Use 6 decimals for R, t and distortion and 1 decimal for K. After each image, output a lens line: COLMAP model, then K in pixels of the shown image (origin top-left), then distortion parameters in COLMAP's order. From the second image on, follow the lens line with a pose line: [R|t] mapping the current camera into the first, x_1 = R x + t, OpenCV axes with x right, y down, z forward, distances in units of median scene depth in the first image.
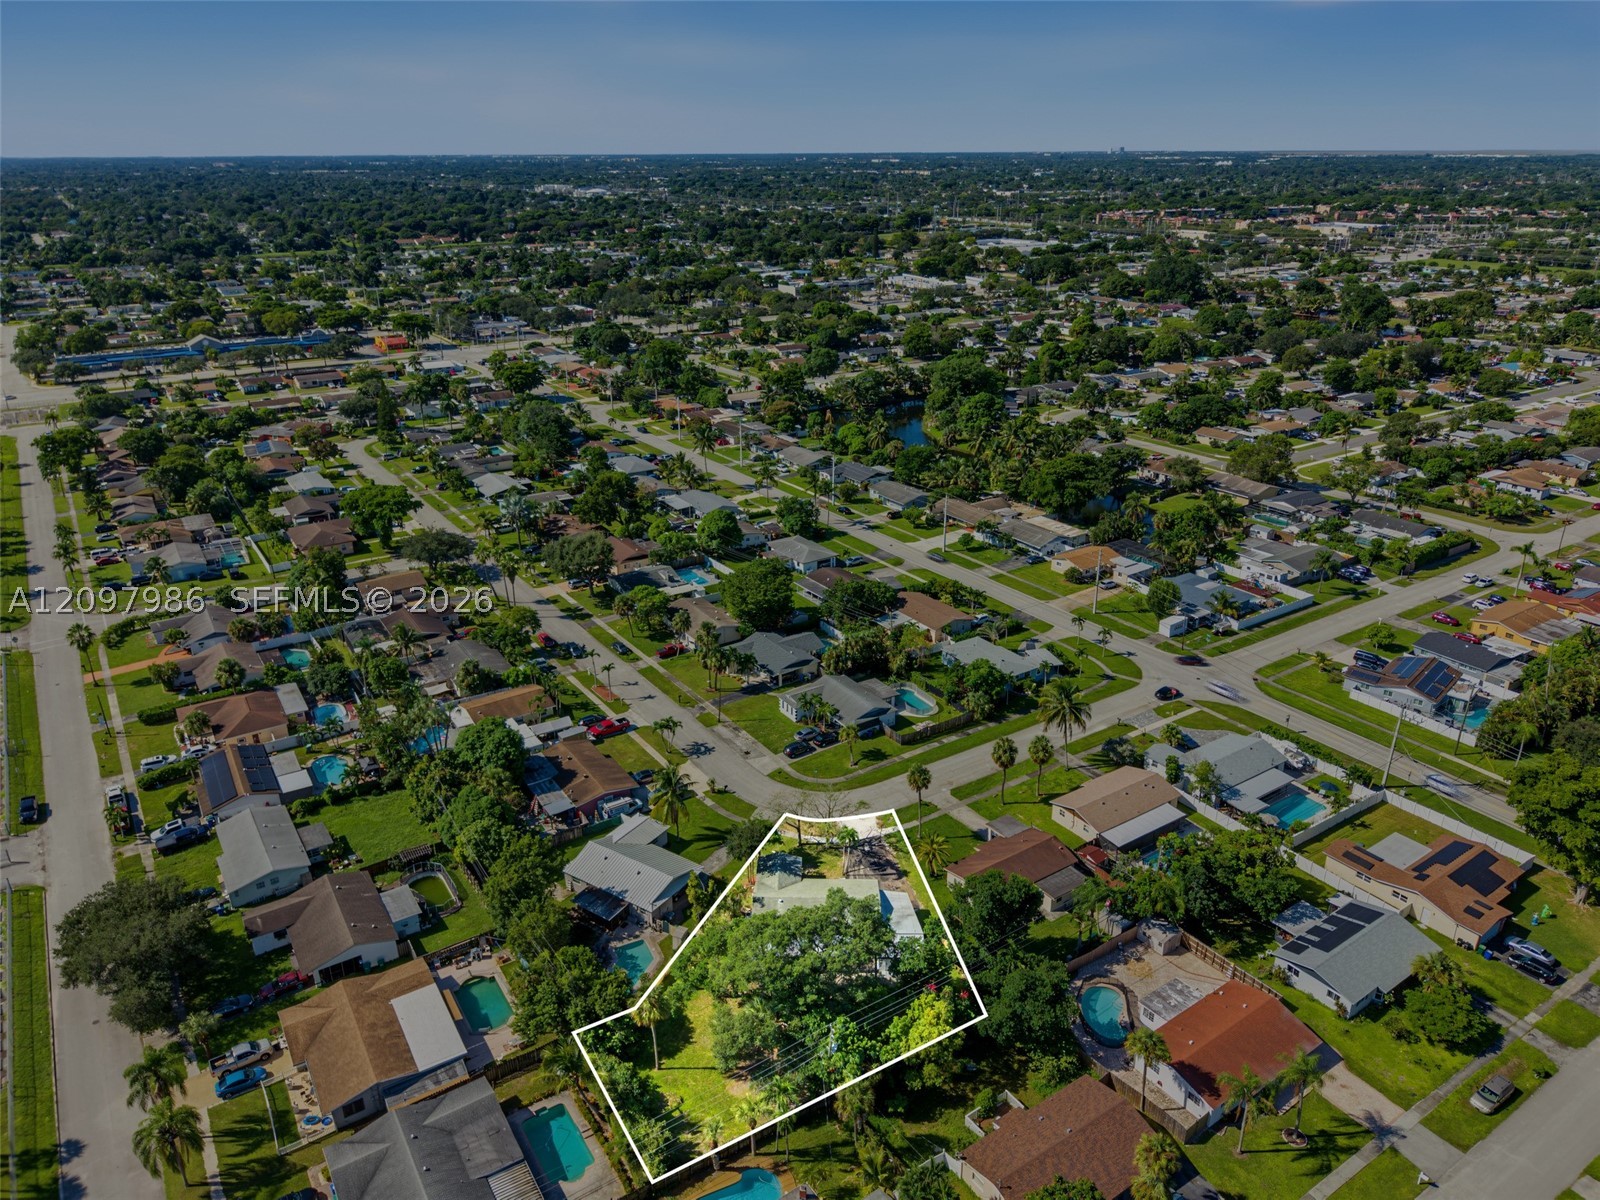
lens RADIAL K [[1071.4, 0, 800.0], [0, 1071.4, 600.0], [0, 0, 1]] dist [0.044873, -0.057734]
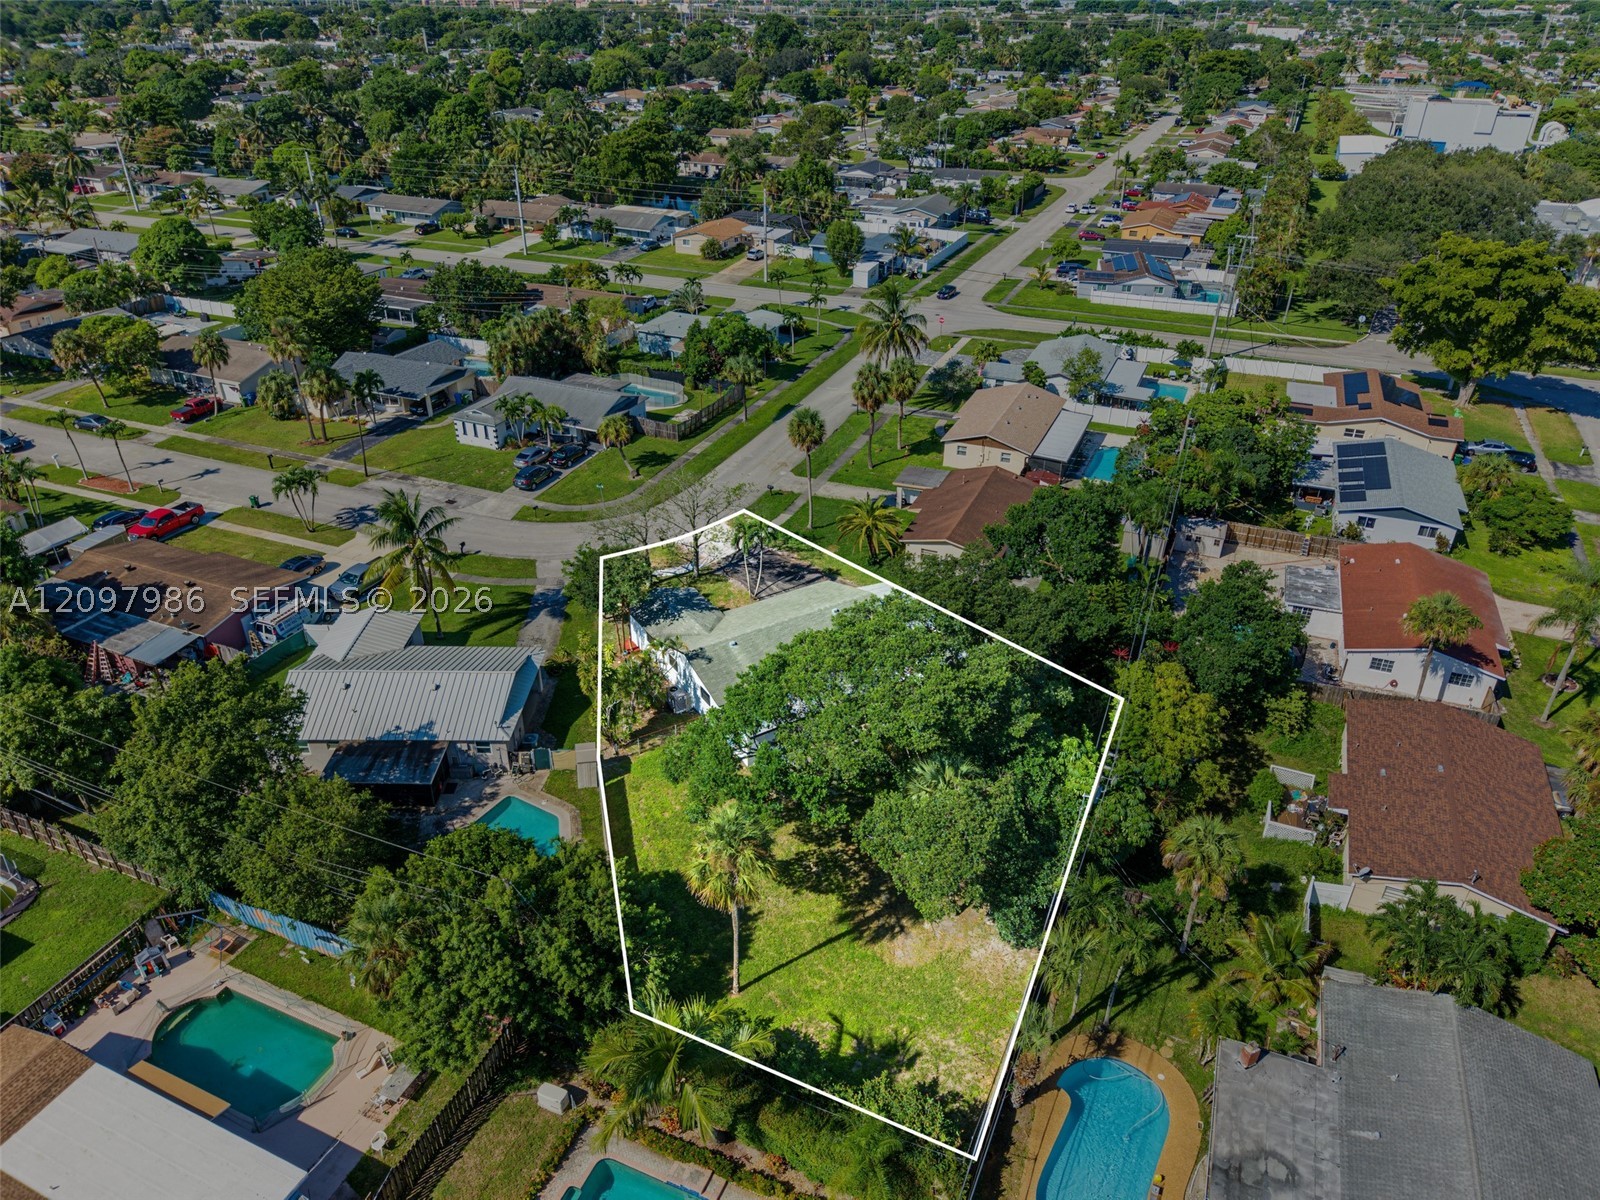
lens RADIAL K [[1071.4, 0, 800.0], [0, 1071.4, 600.0], [0, 0, 1]] dist [0.044873, -0.057734]
pose [[0.832516, -0.265347, 0.486320, -0.199693], [0.200469, 0.962635, 0.182058, 0.130014], [-0.516458, -0.054075, 0.854604, 0.404369]]
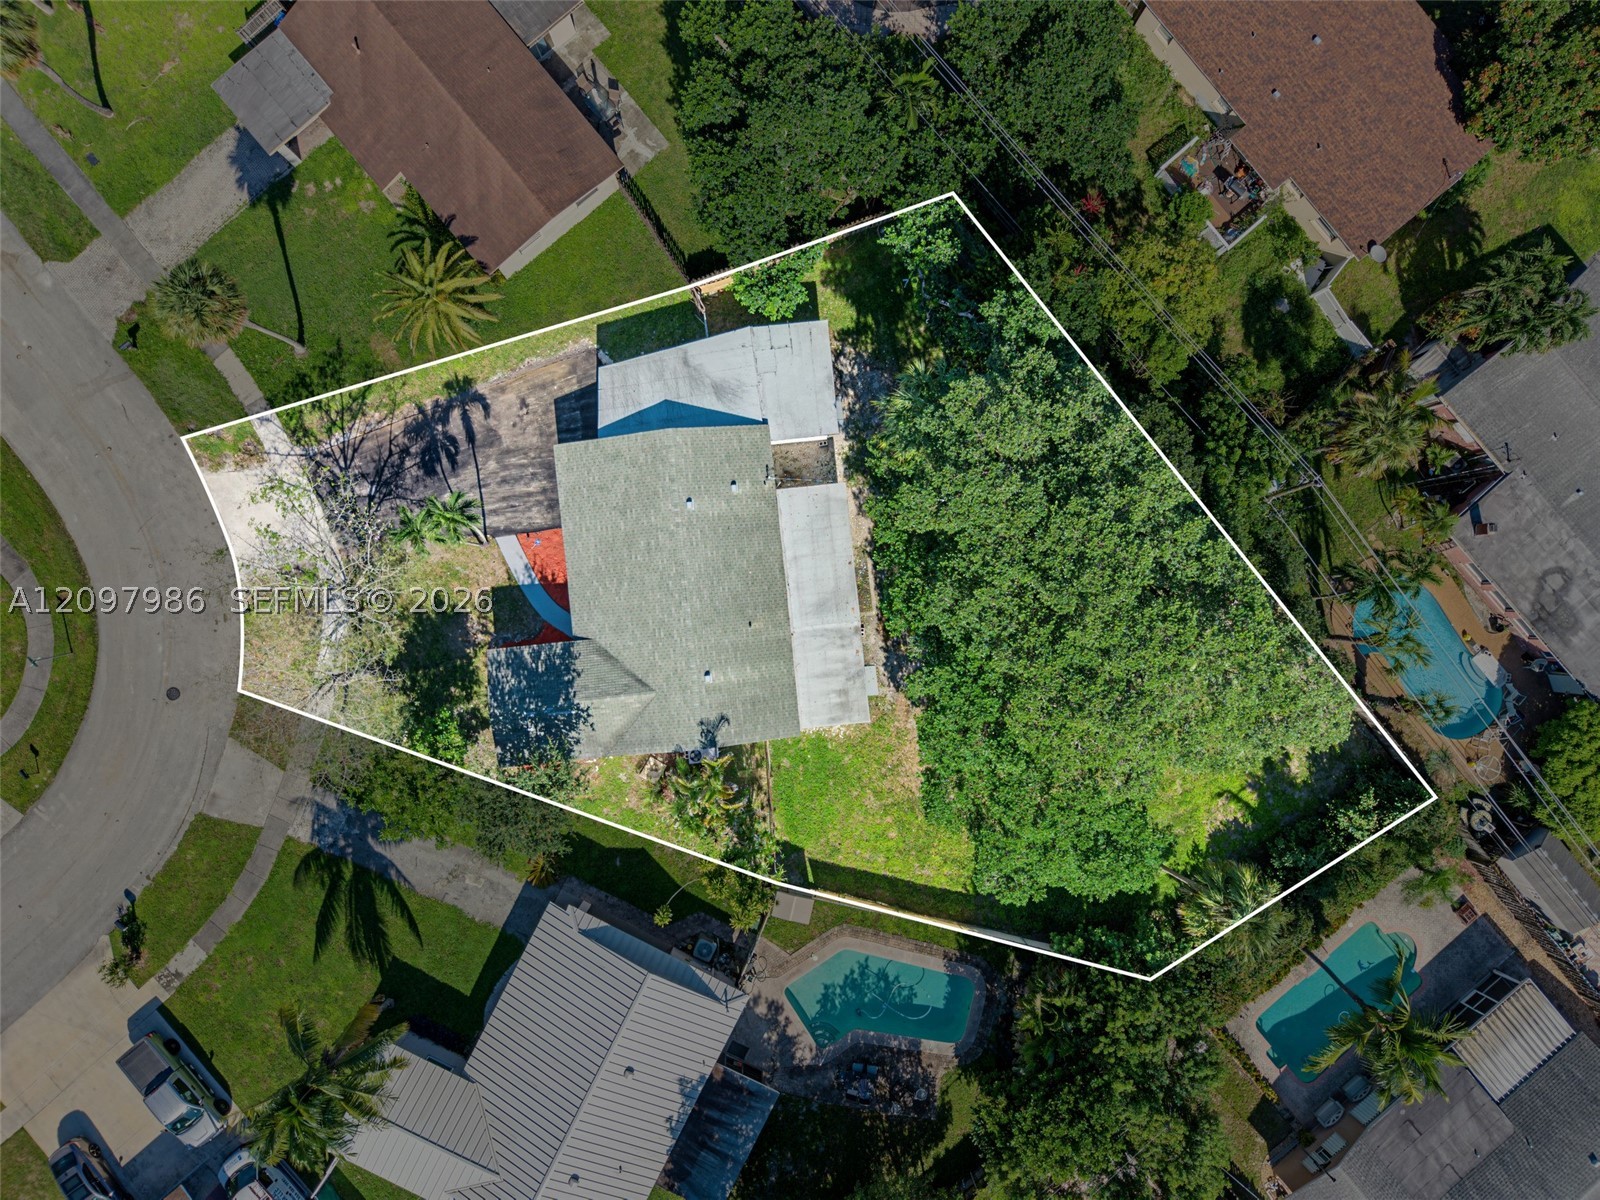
lens RADIAL K [[1071.4, 0, 800.0], [0, 1071.4, 600.0], [0, 0, 1]] dist [0.044873, -0.057734]
pose [[-0.121376, -0.992563, 0.009342, 0.006366], [0.350186, -0.034013, 0.936063, -0.064885], [-0.928783, 0.116887, 0.351710, 0.659795]]
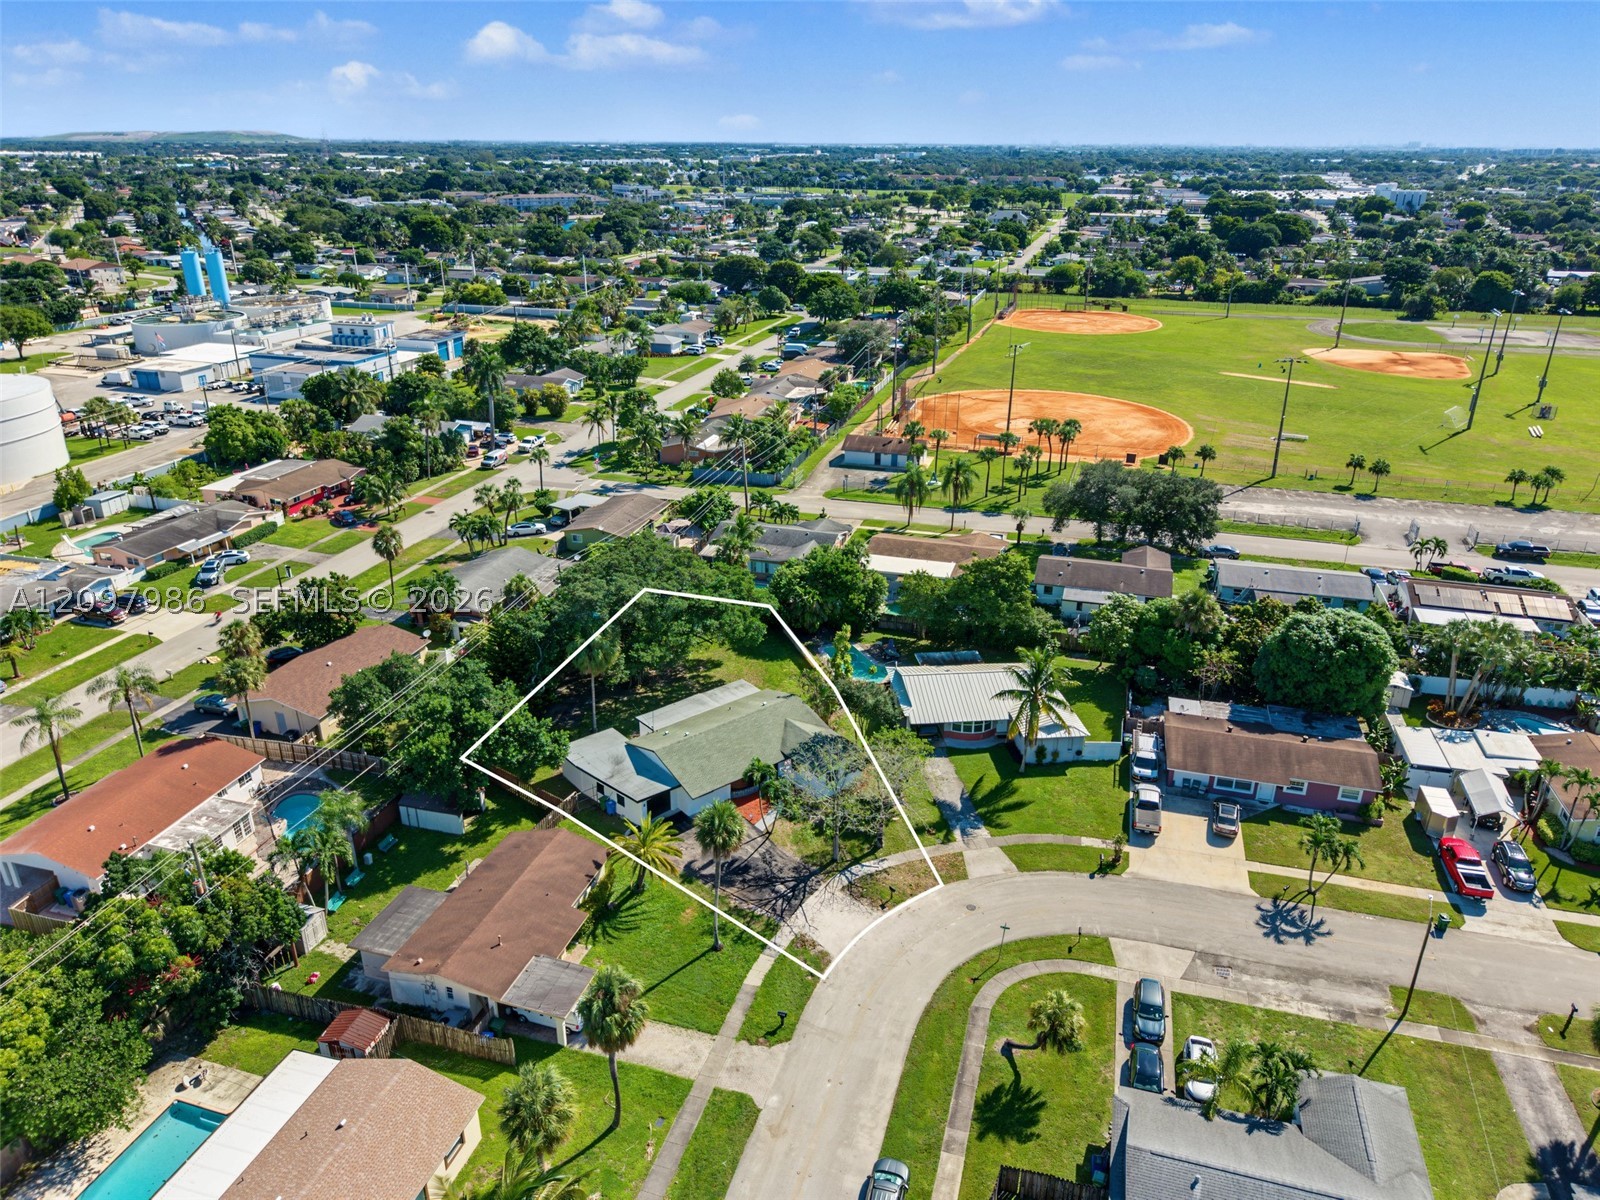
lens RADIAL K [[1071.4, 0, 800.0], [0, 1071.4, 600.0], [0, 0, 1]] dist [0.044873, -0.057734]
pose [[-0.764453, 0.249337, -0.594511, 0.316567], [-0.253326, 0.731820, 0.632665, -0.206614], [0.592822, 0.634248, -0.496278, 1.071634]]
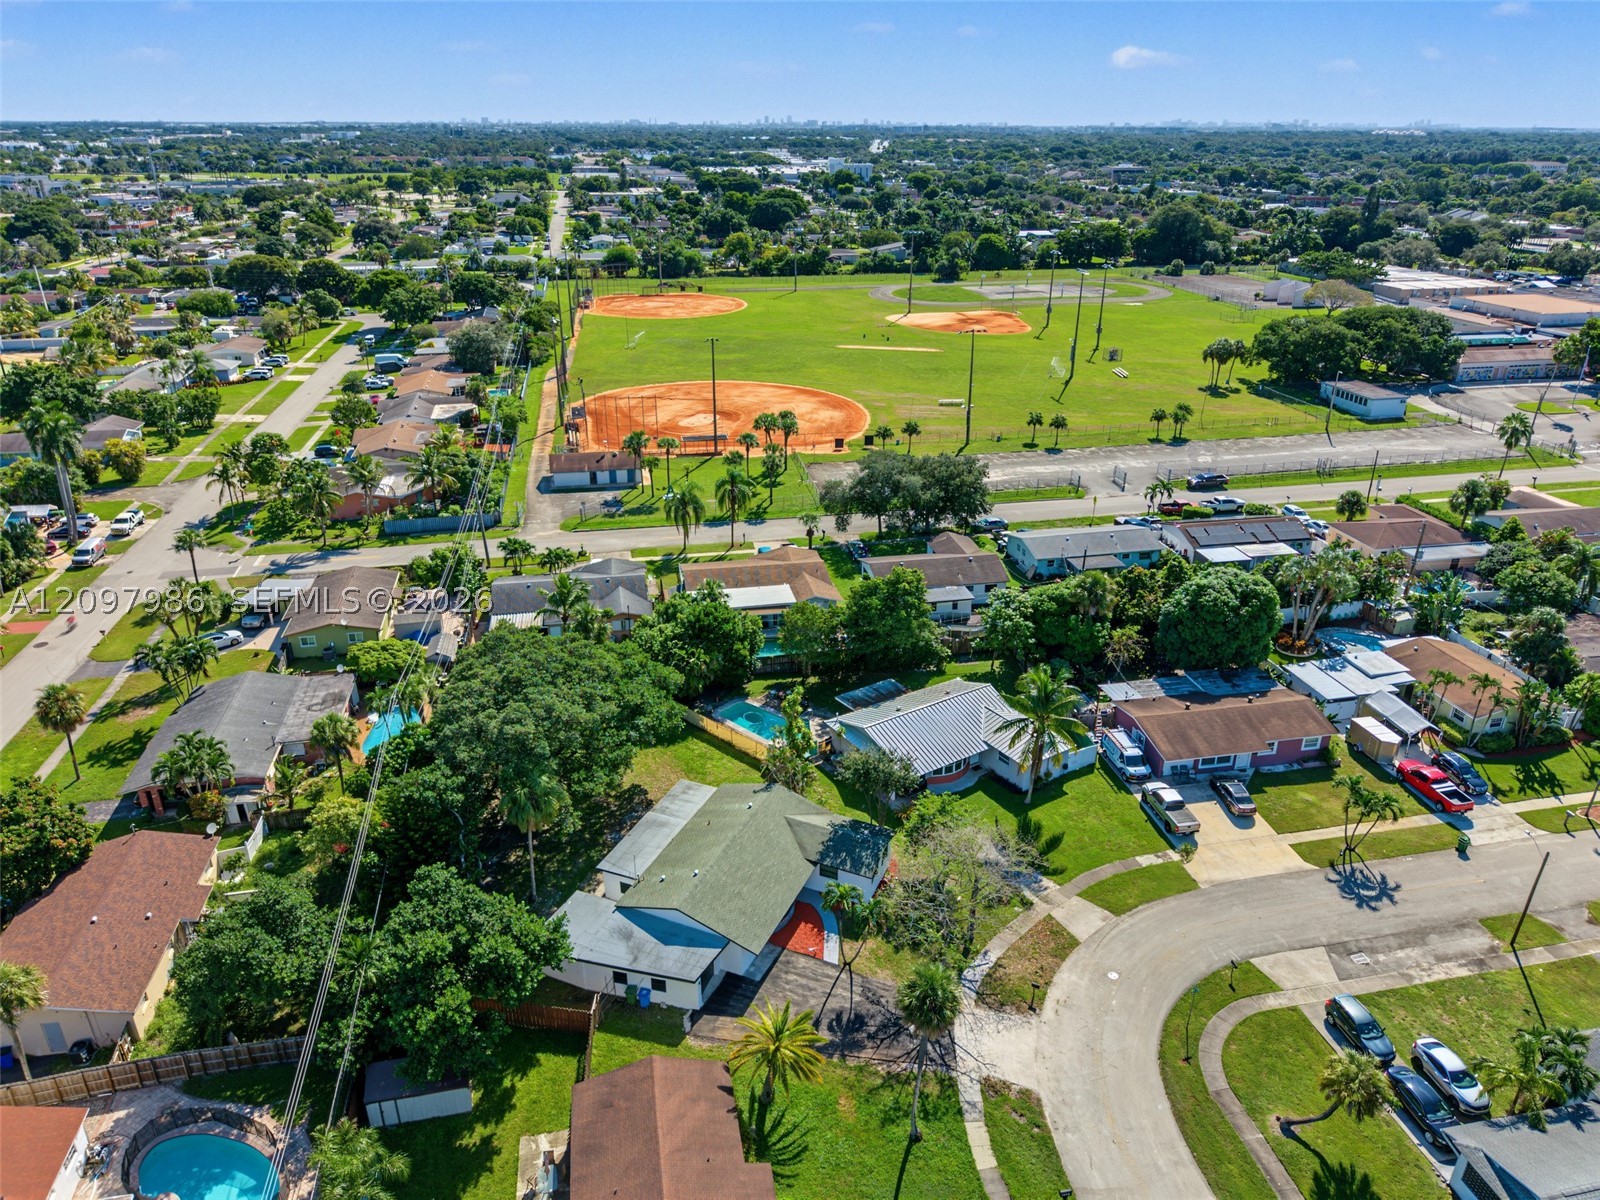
lens RADIAL K [[1079.0, 0, 800.0], [0, 1079.0, 600.0], [0, 0, 1]] dist [0.006200, -0.000756]
pose [[-0.382463, 0.373493, -0.845118, 0.363970], [-0.358394, 0.783081, 0.508270, -0.113066], [0.851631, 0.497279, -0.165642, 0.853569]]
